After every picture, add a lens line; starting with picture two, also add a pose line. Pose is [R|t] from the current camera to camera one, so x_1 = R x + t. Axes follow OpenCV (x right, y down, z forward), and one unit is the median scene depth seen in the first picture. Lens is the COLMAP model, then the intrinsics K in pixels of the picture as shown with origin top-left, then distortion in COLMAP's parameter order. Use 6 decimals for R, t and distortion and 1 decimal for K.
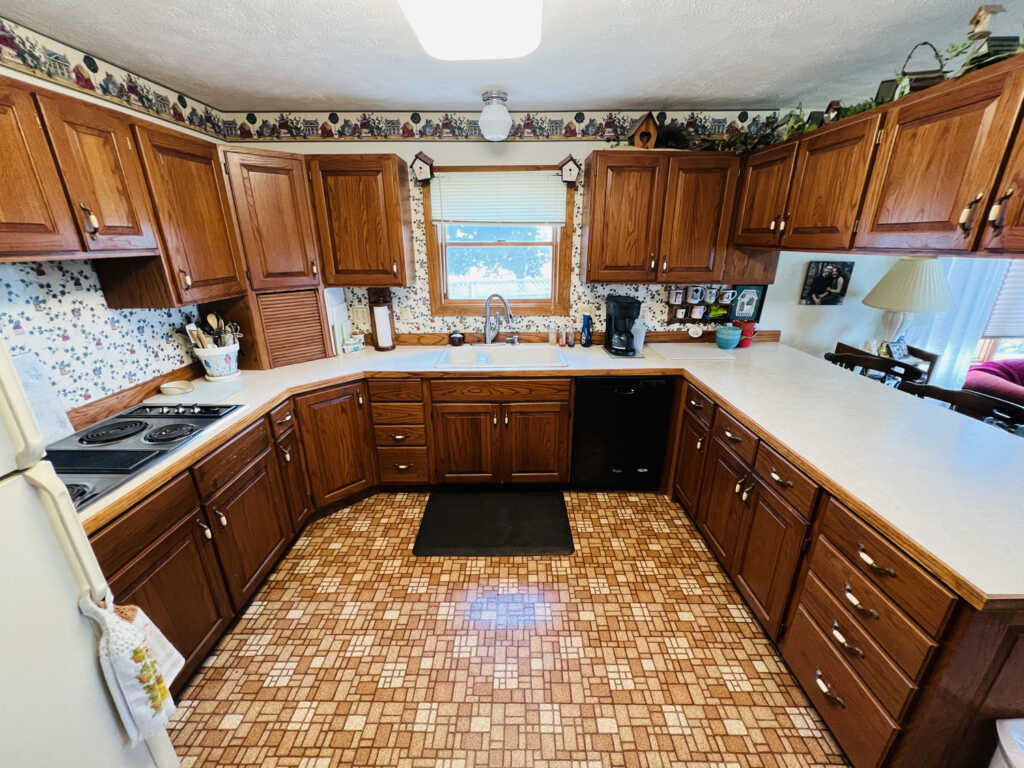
lens RADIAL K [[409.8, 0, 512.9], [0, 409.8, 381.8], [0, 0, 1]] dist [-0.000136, -0.000108]
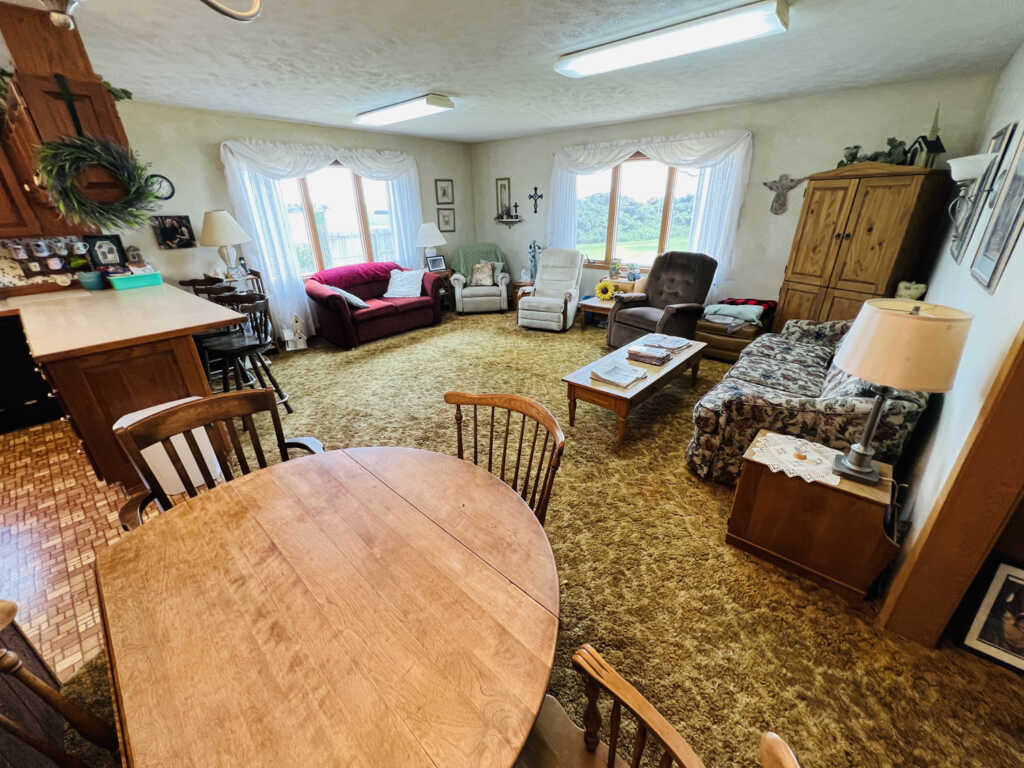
lens RADIAL K [[409.8, 0, 507.4], [0, 409.8, 381.9], [0, 0, 1]] dist [-0.000136, -0.000108]
pose [[0.653313, -0.313717, 0.689031, 0.442494], [0.266059, 0.947193, 0.178992, 0.332532], [-0.708798, 0.066386, 0.702281, -0.843744]]
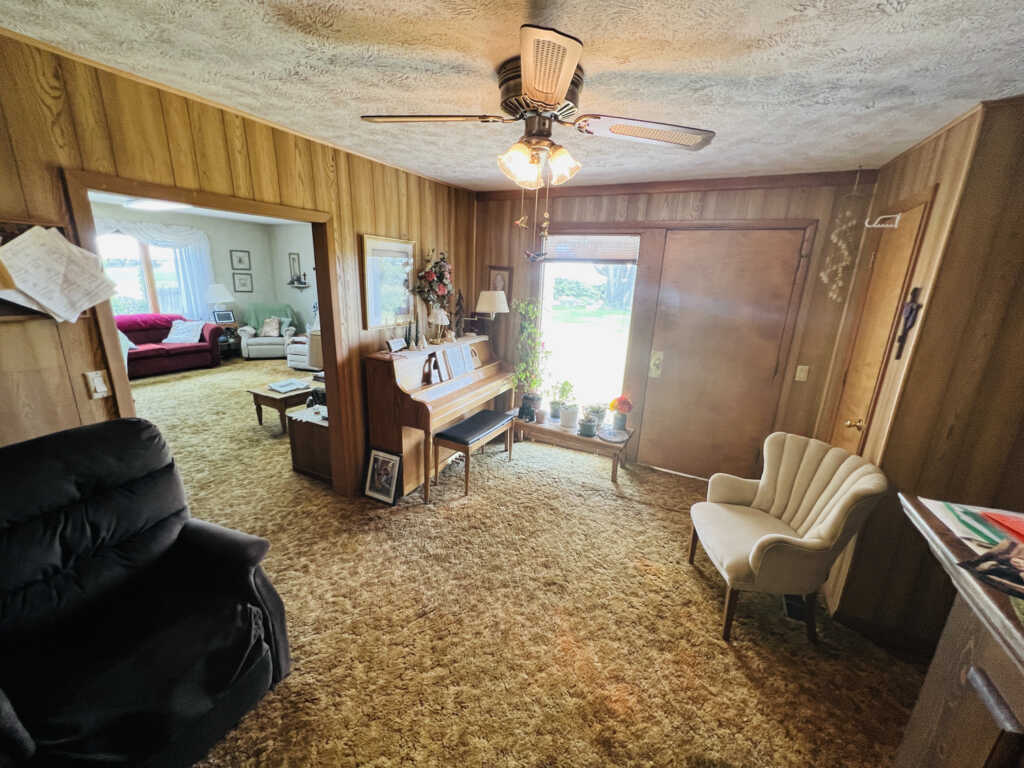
lens RADIAL K [[409.8, 0, 509.5], [0, 409.8, 383.9], [0, 0, 1]] dist [-0.000136, -0.000108]
pose [[0.451765, -0.209829, 0.867110, 0.367324], [0.252498, 0.962279, 0.101307, 0.675278], [-0.855660, 0.173176, 0.487706, -1.985101]]
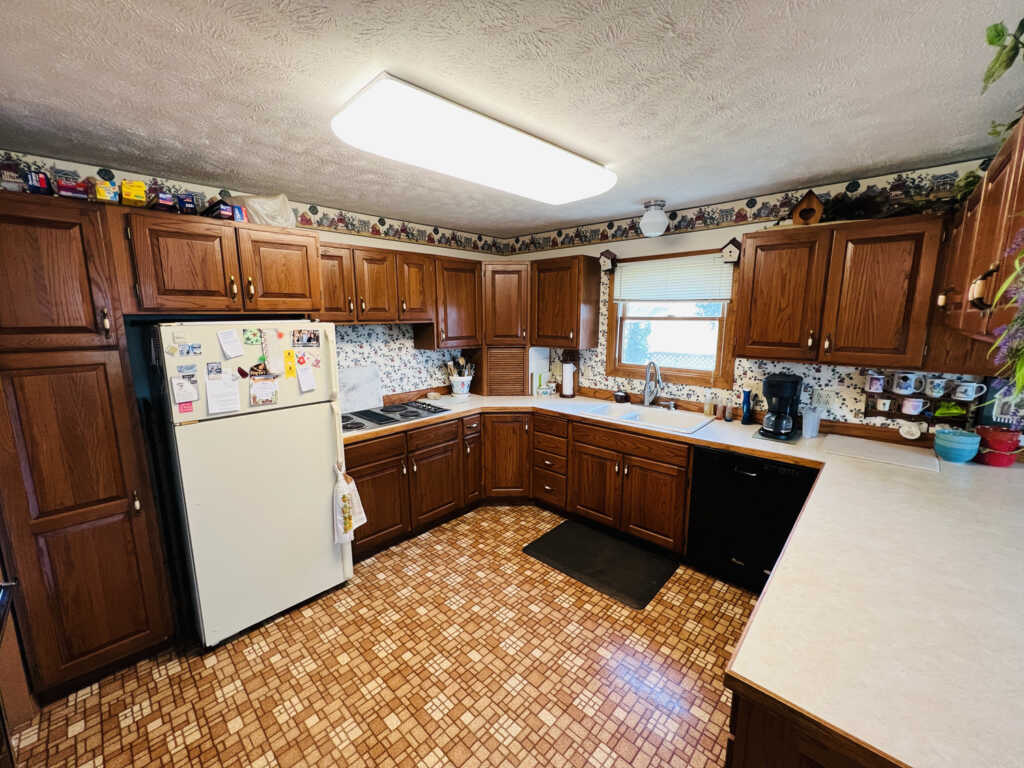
lens RADIAL K [[409.8, 0, 511.5], [0, 409.8, 381.6], [0, 0, 1]] dist [-0.000136, -0.000108]
pose [[0.733522, 0.113968, -0.670042, 0.471852], [-0.223532, 0.971451, -0.079474, 0.016343], [0.641856, 0.208072, 0.738056, -0.068842]]
